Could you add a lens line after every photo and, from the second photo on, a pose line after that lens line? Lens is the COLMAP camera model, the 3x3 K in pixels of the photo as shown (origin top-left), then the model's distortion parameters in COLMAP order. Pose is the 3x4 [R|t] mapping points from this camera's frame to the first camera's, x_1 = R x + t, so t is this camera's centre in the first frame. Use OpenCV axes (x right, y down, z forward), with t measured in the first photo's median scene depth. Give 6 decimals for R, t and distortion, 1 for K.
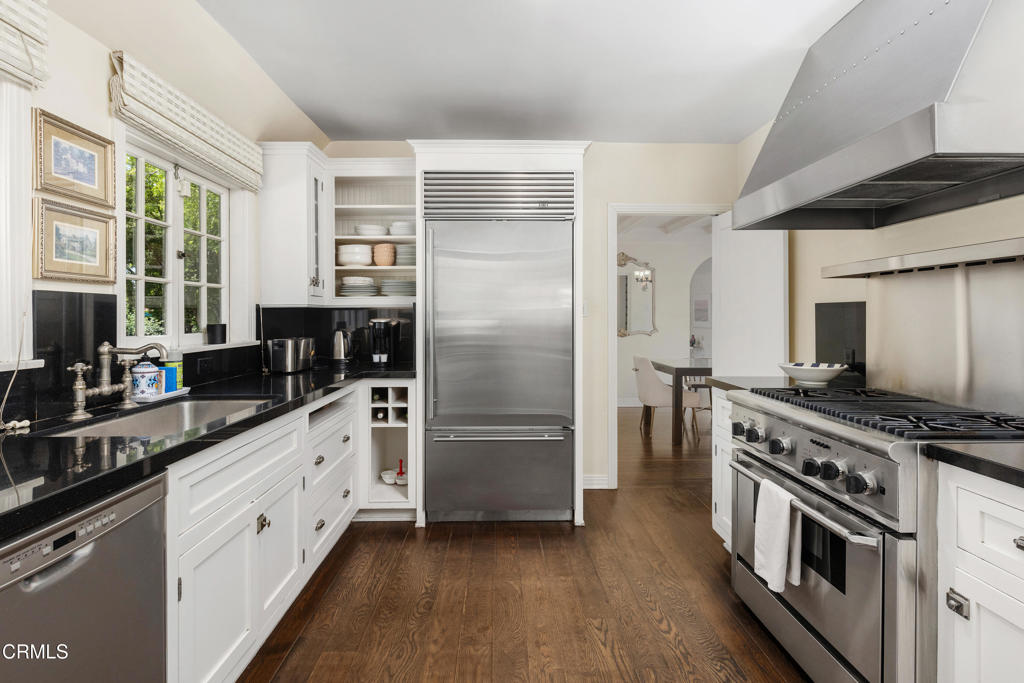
lens RADIAL K [[484.9, 0, 509.0], [0, 484.9, 317.3], [0, 0, 1]] dist [-0.000956, -0.000279]
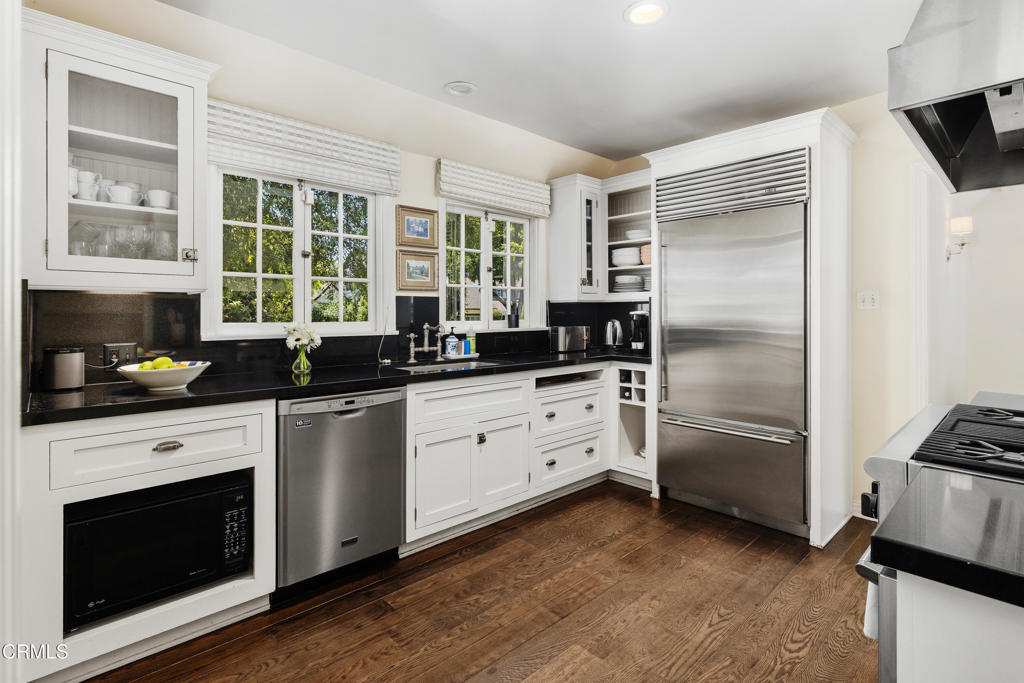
lens RADIAL K [[502.4, 0, 508.4], [0, 502.4, 312.5], [0, 0, 1]] dist [0.000925, -0.000032]
pose [[0.670092, 0.004076, -0.742267, 0.565344], [-0.001960, 0.999991, 0.003722, 0.002463], [0.742275, -0.001039, 0.670094, -0.031524]]
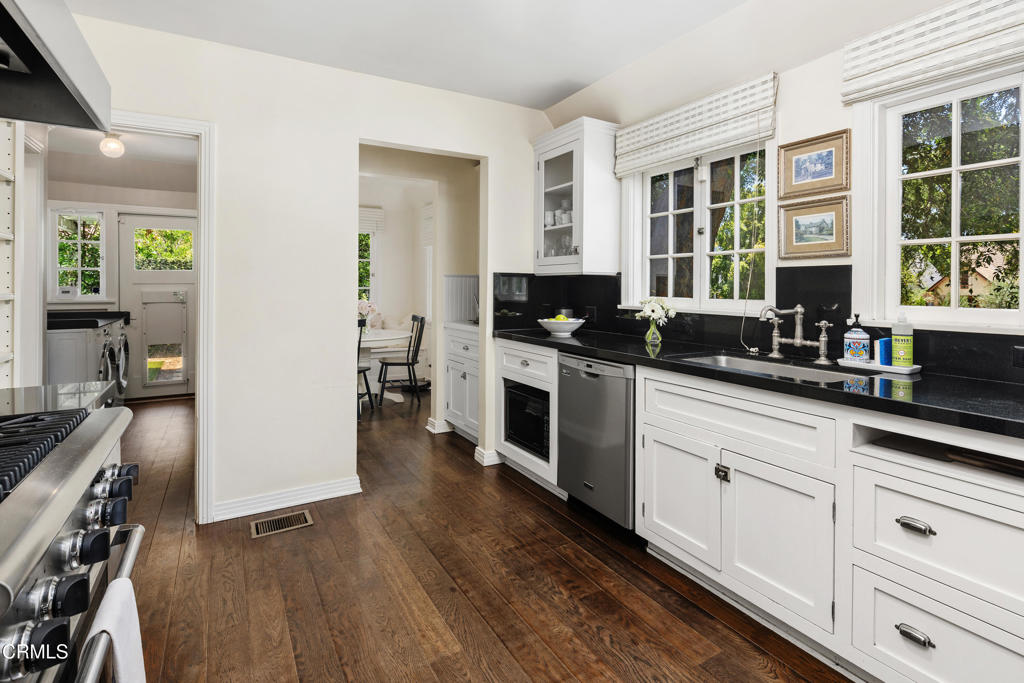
lens RADIAL K [[499.7, 0, 510.4], [0, 499.7, 288.3], [0, 0, 1]] dist [0.001381, 0.000218]
pose [[-0.875697, 0.002848, -0.482852, 0.331557], [-0.000960, 0.999970, 0.007638, -0.000980], [0.482859, 0.007152, -0.875669, 1.277285]]
